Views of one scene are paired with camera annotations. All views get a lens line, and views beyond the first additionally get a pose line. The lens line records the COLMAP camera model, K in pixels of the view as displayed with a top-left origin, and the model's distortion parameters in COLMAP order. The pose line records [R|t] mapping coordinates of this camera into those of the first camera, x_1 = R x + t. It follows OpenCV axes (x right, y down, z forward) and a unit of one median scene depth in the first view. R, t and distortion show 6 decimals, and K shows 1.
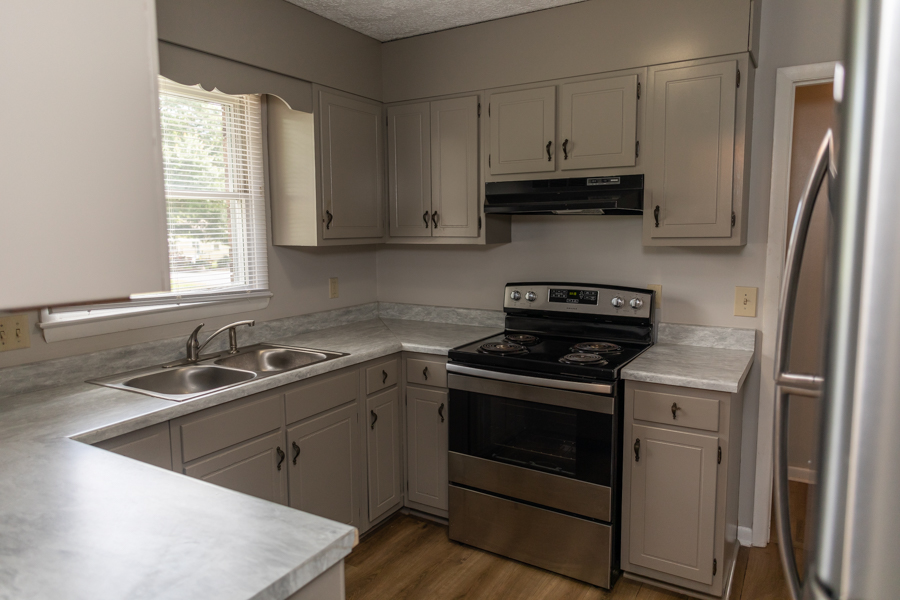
lens RADIAL K [[610.7, 0, 450.0], [0, 610.7, 300.0], [0, 0, 1]] dist [0.000332, -0.002439]
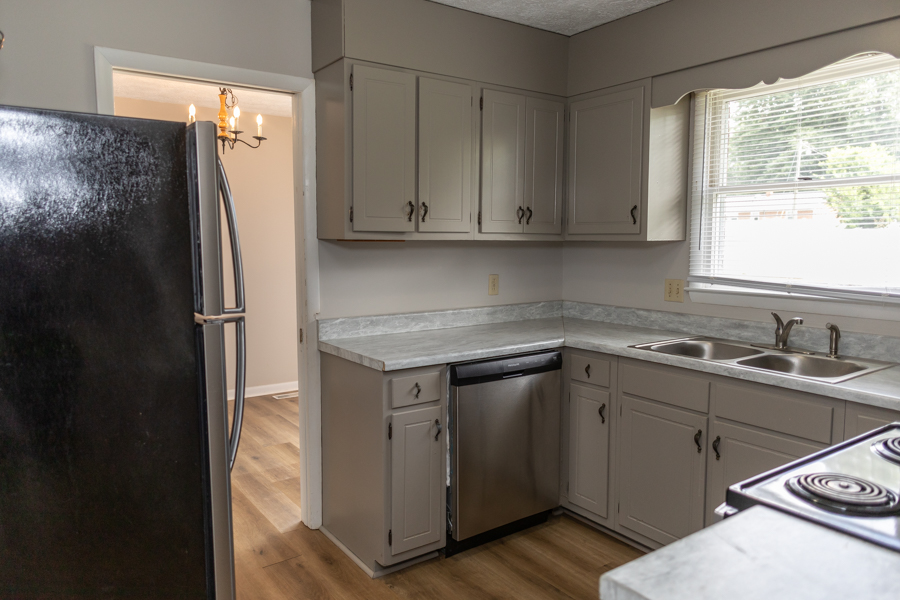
lens RADIAL K [[610.7, 0, 450.0], [0, 610.7, 300.0], [0, 0, 1]] dist [0.000332, -0.002439]
pose [[-0.410269, 0.100427, -0.906418, 0.787179], [-0.105451, 0.982027, 0.156534, -0.089664], [0.905847, 0.159804, -0.392305, 0.968798]]
